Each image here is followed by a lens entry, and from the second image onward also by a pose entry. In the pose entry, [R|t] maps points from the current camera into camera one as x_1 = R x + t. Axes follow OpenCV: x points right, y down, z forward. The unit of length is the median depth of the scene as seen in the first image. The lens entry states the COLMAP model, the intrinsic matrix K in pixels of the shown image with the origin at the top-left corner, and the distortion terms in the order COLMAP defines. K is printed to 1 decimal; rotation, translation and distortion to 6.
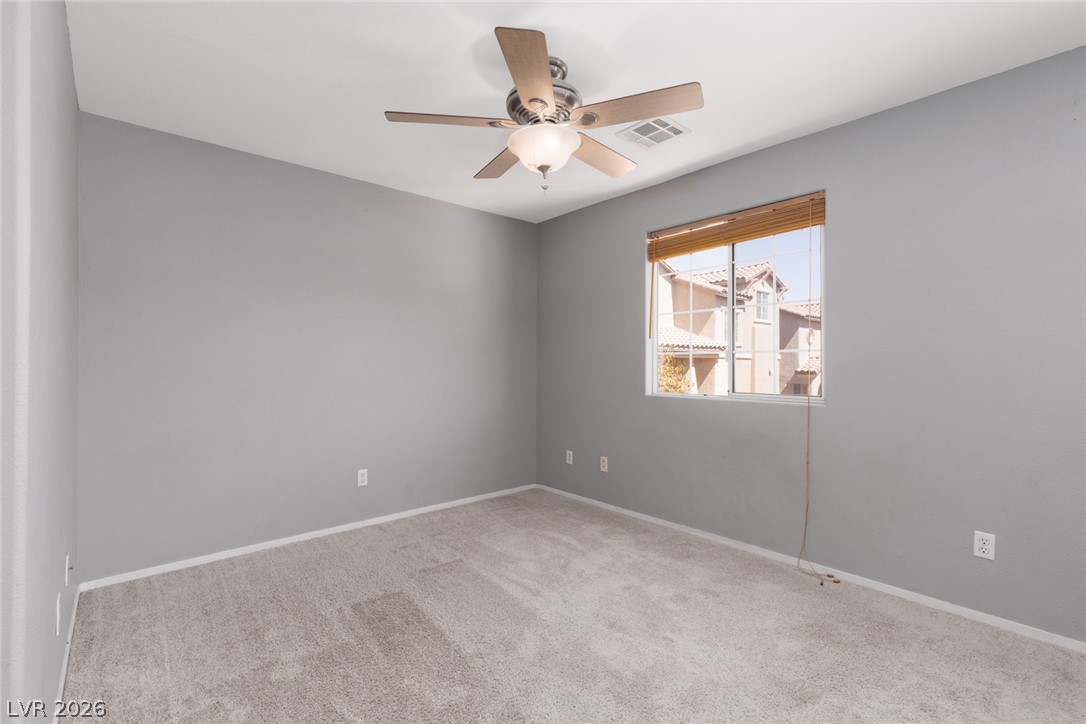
lens RADIAL K [[485.1, 0, 547.2], [0, 485.1, 360.3], [0, 0, 1]] dist [0.005720, -0.000631]
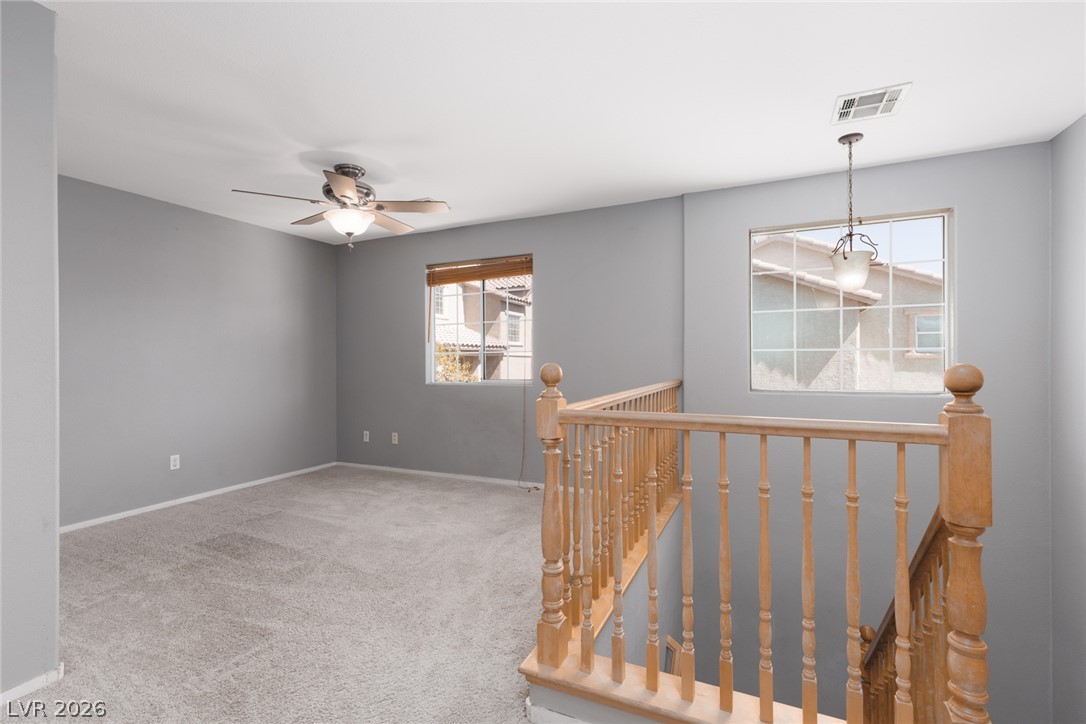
lens RADIAL K [[485.1, 0, 547.2], [0, 485.1, 360.3], [0, 0, 1]] dist [0.005720, -0.000631]
pose [[0.916367, -0.007693, 0.400266, -0.036759], [0.006250, 0.999968, 0.004909, 0.000664], [-0.400291, -0.001997, 0.916386, -0.466908]]
